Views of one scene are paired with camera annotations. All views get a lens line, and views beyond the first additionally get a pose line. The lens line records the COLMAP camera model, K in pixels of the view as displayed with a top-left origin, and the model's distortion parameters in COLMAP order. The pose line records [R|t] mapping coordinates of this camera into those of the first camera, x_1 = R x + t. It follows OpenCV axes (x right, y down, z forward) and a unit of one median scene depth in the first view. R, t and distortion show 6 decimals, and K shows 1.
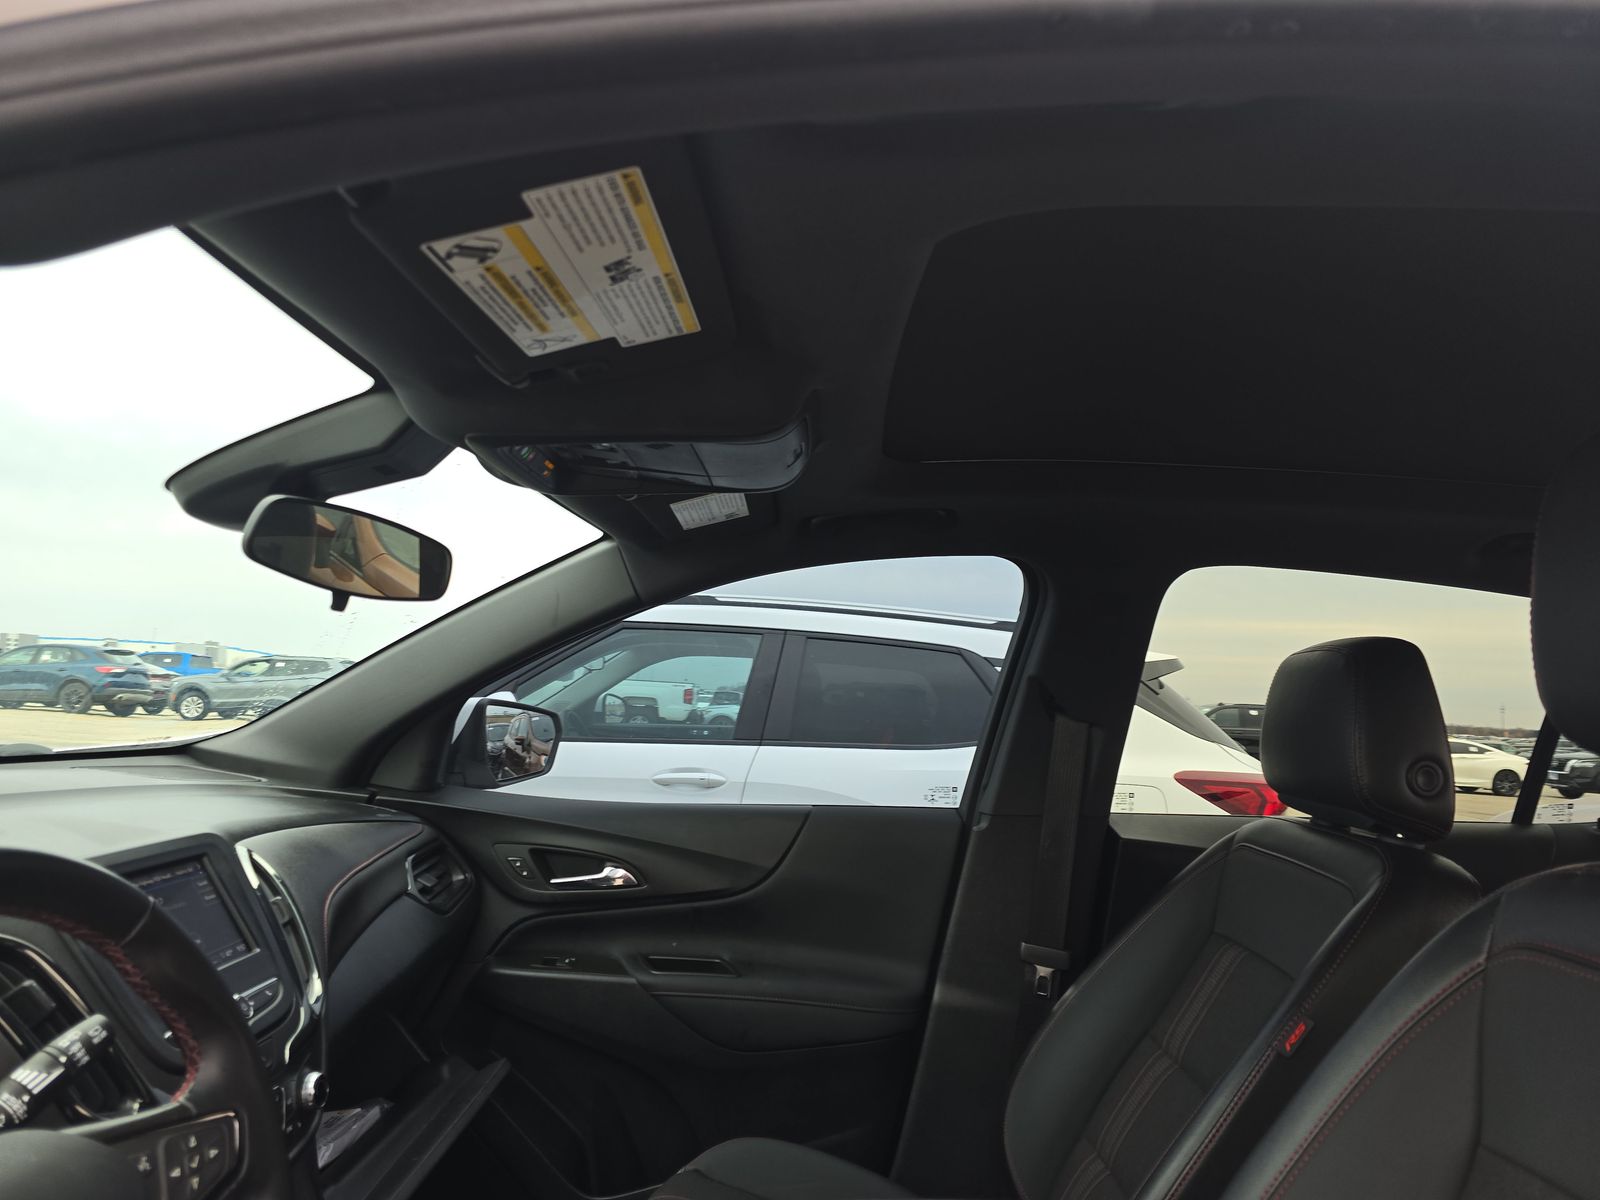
lens RADIAL K [[1064.0, 0, 800.0], [0, 1064.0, 600.0], [0, 0, 1]] dist [0.093794, -0.087469]
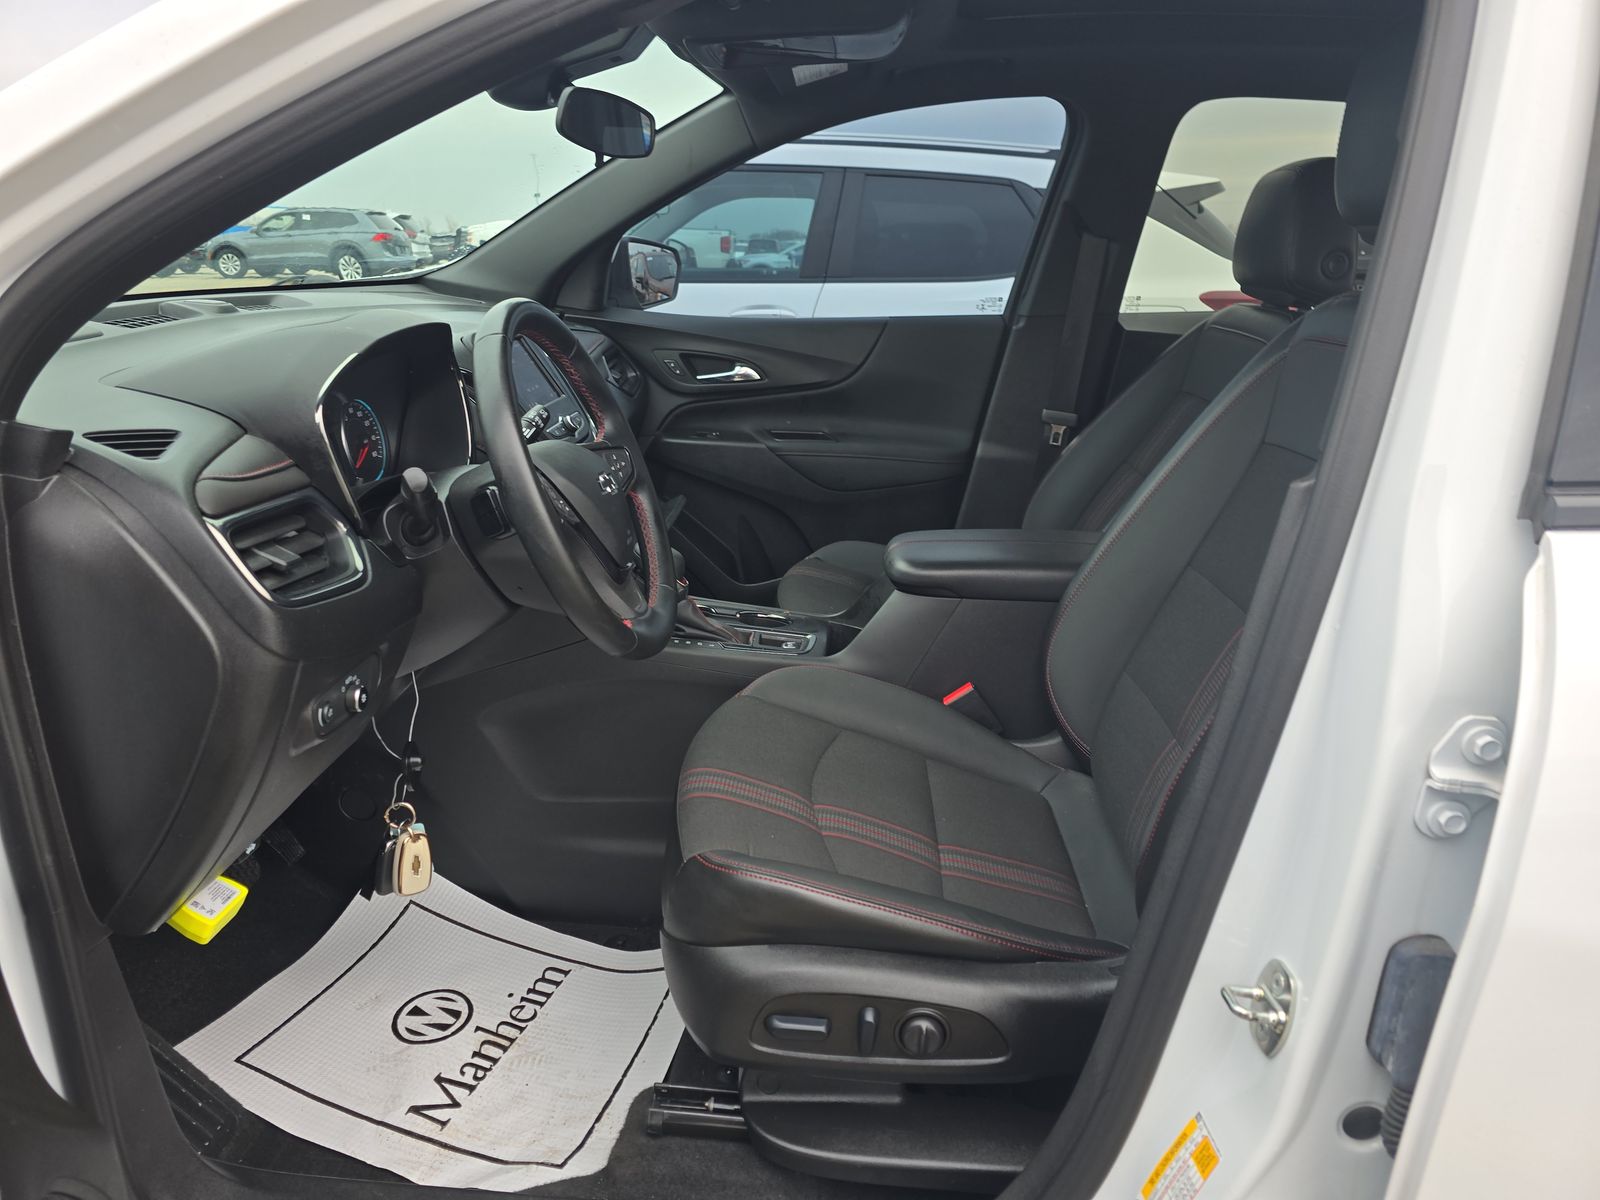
lens RADIAL K [[1064.0, 0, 800.0], [0, 1064.0, 600.0], [0, 0, 1]] dist [0.093794, -0.087469]
pose [[0.998998, -0.016553, -0.041585, -0.050835], [0.031796, 0.916358, 0.399095, -0.016240], [0.031501, -0.400017, 0.915966, -0.352220]]
